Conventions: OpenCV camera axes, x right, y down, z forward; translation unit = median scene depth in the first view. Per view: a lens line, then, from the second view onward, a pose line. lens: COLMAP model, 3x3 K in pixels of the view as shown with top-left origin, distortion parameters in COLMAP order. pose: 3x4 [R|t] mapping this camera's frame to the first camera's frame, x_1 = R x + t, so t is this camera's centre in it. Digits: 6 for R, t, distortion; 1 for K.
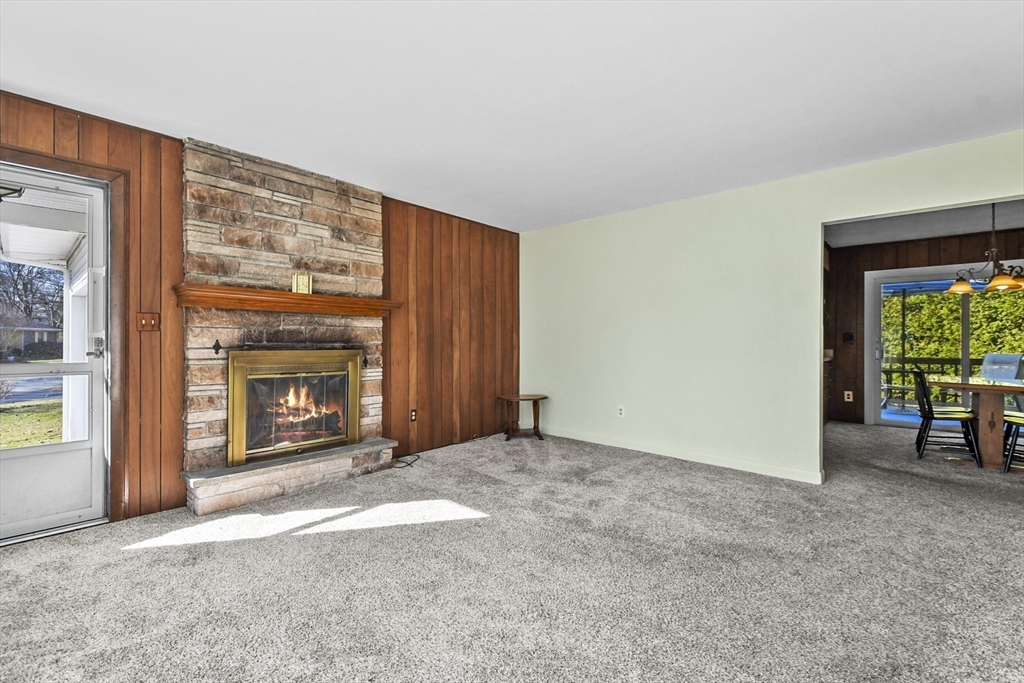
lens RADIAL K [[448.3, 0, 503.3], [0, 448.3, 341.4], [0, 0, 1]] dist [0.020758, -0.010807]
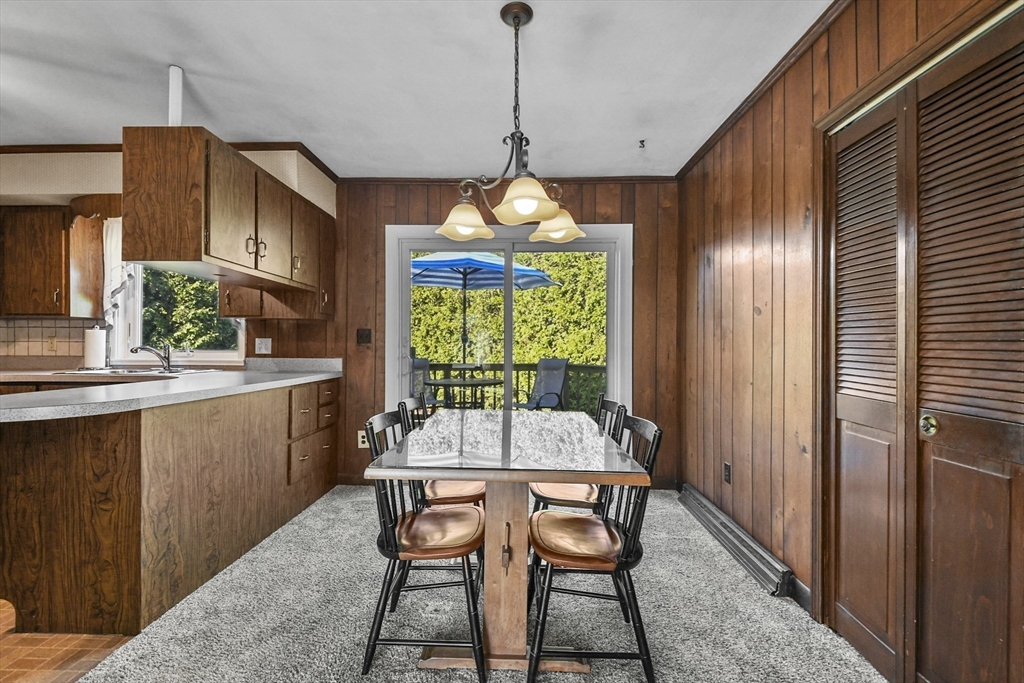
lens RADIAL K [[448.3, 0, 503.2], [0, 448.3, 345.0], [0, 0, 1]] dist [0.020758, -0.010807]
pose [[0.761579, -0.000266, 0.648071, 0.862250], [-0.001004, 0.999998, 0.001590, 0.000171], [-0.648071, -0.001861, 0.761578, 0.737566]]
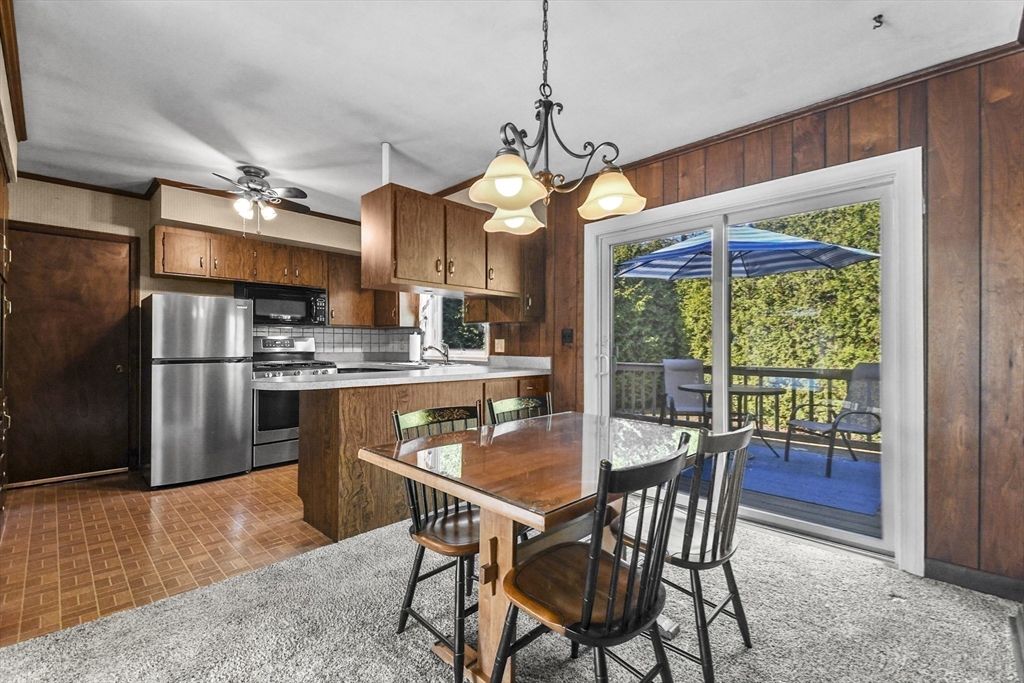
lens RADIAL K [[448.3, 0, 511.8], [0, 448.3, 344.3], [0, 0, 1]] dist [0.020758, -0.010807]
pose [[0.998698, -0.002840, -0.050929, 1.174802], [0.002784, 0.999995, -0.001175, 0.002163], [0.050933, 0.001032, 0.998702, 0.670324]]
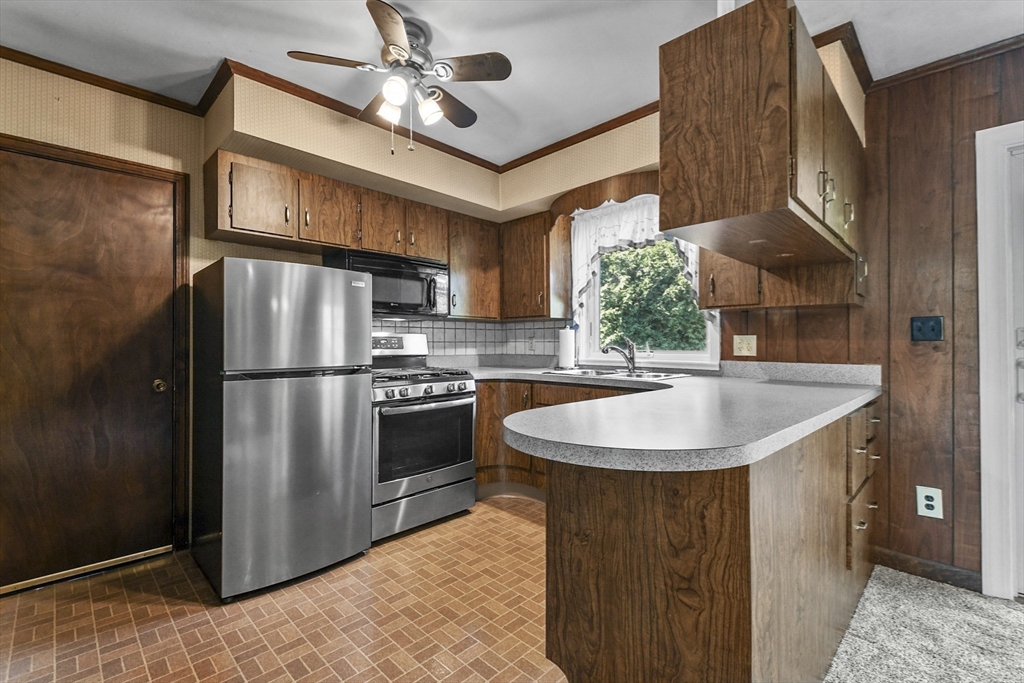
lens RADIAL K [[448.3, 0, 507.6], [0, 448.3, 338.4], [0, 0, 1]] dist [0.020758, -0.010807]
pose [[0.998718, -0.007265, -0.050087, 0.753517], [0.006756, 0.999924, -0.010312, -0.002022], [0.050158, 0.009960, 0.998692, 1.043558]]
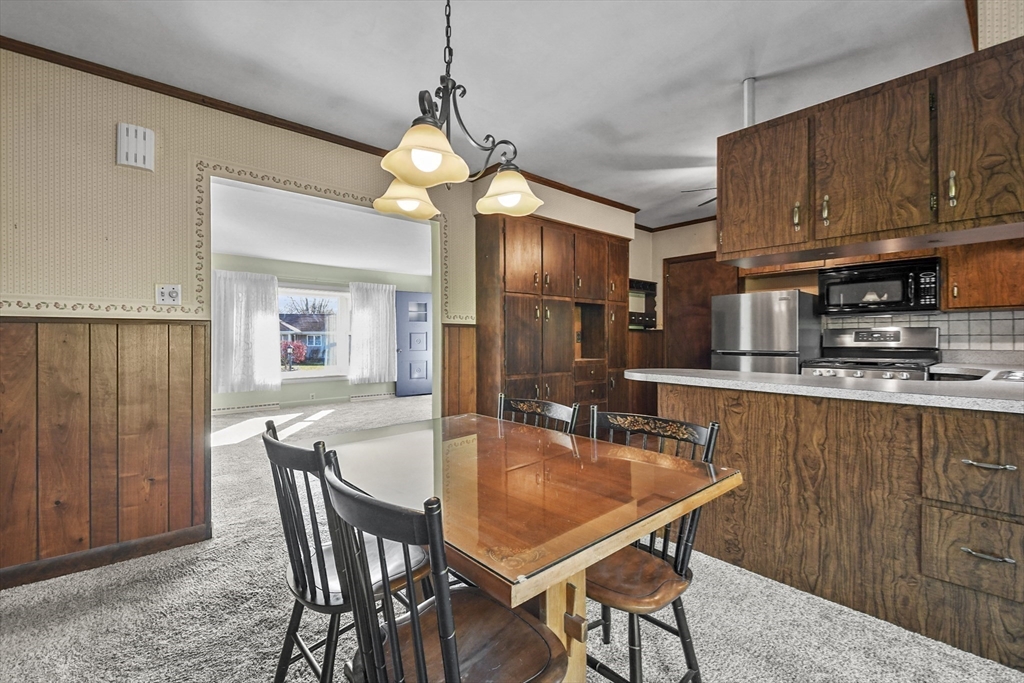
lens RADIAL K [[448.3, 0, 509.4], [0, 448.3, 336.9], [0, 0, 1]] dist [0.020758, -0.010807]
pose [[-0.115387, -0.009604, -0.993274, 1.559755], [0.001951, 0.999949, -0.009895, 0.005732], [0.993319, -0.003080, -0.115363, 1.184013]]
